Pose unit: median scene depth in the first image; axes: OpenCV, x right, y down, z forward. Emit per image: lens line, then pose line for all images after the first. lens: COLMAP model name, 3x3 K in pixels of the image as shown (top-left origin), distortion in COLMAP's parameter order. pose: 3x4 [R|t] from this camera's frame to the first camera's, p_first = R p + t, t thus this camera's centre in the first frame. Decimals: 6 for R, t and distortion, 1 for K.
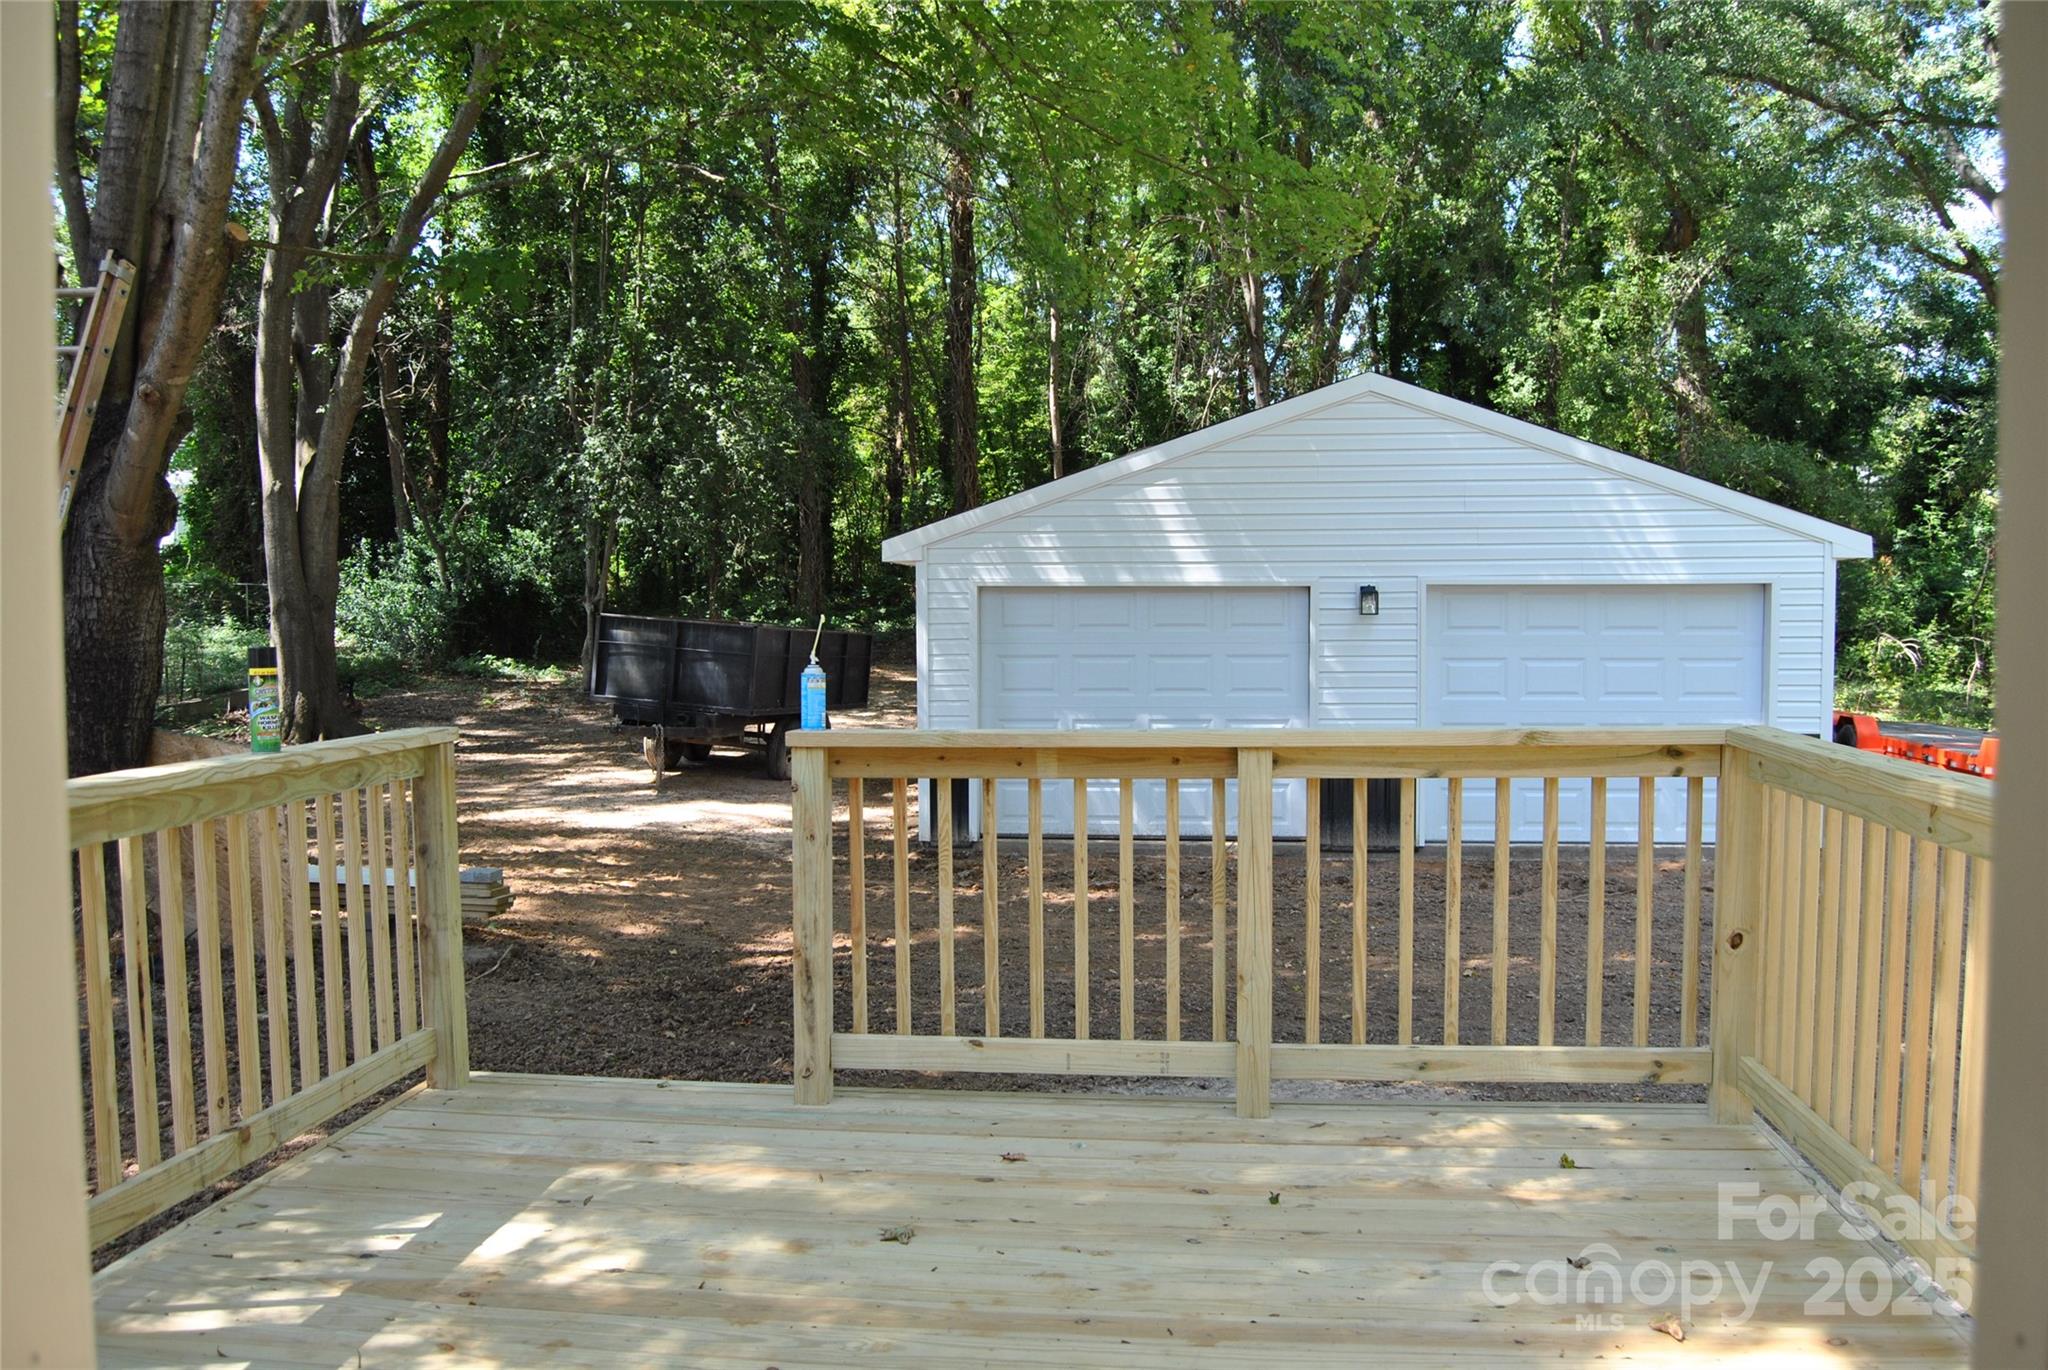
lens RADIAL K [[1608.6, 0, 1041.4], [0, 1608.6, 685.3], [0, 0, 1]] dist [-0.102626, 0.046089]
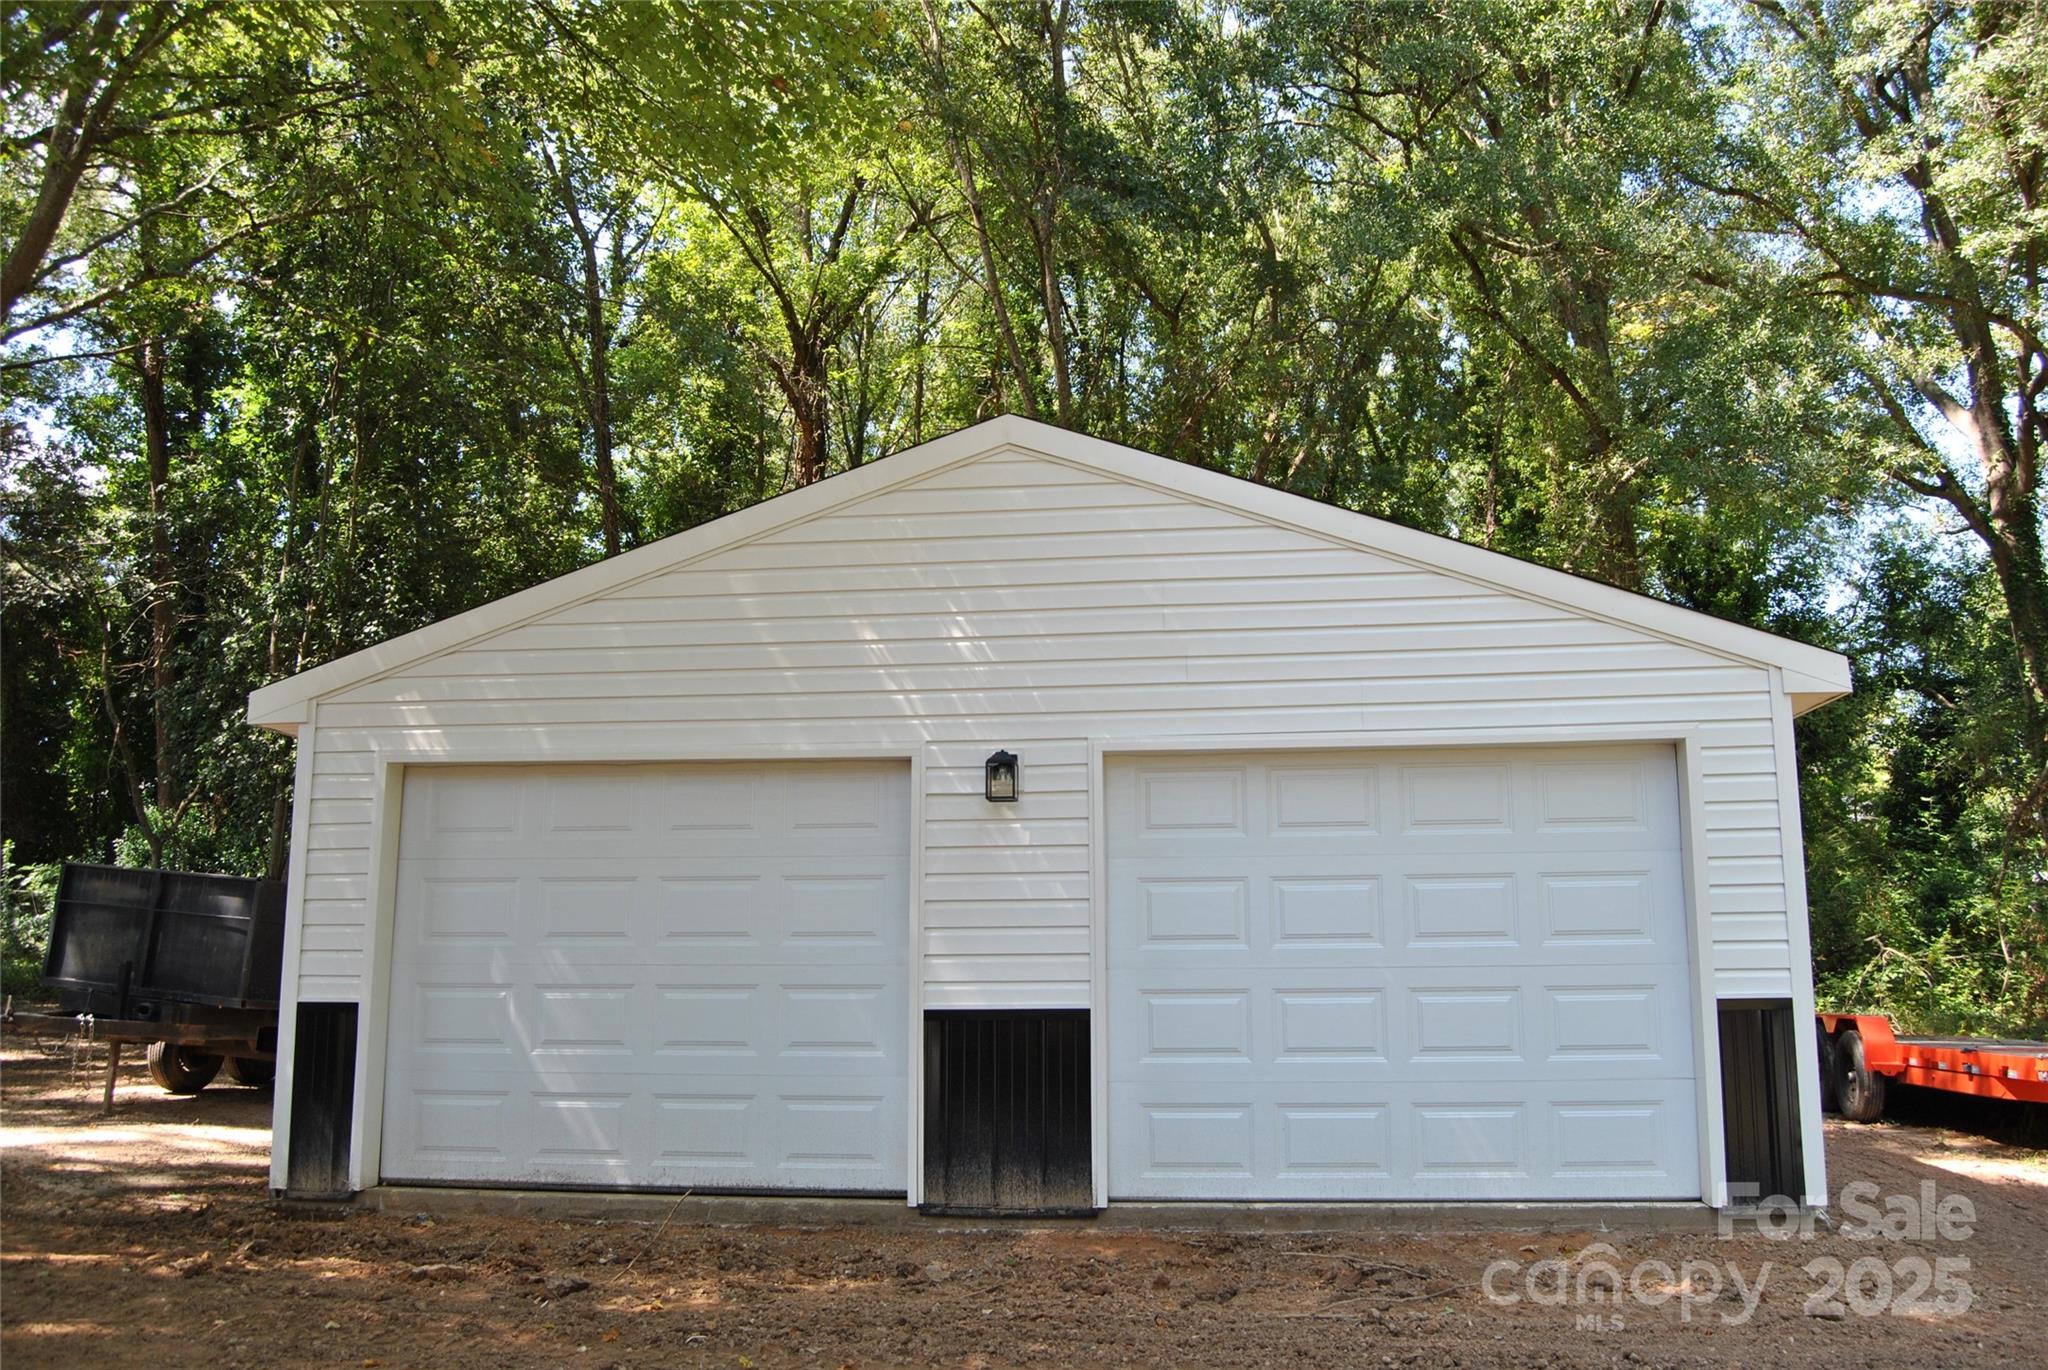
lens RADIAL K [[1608.6, 0, 1041.4], [0, 1608.6, 685.3], [0, 0, 1]] dist [-0.102626, 0.046089]
pose [[0.999993, 0.001722, 0.003218, 0.215756], [-0.000966, 0.975125, -0.221653, 0.045259], [-0.003520, 0.221648, 0.975120, 0.410557]]
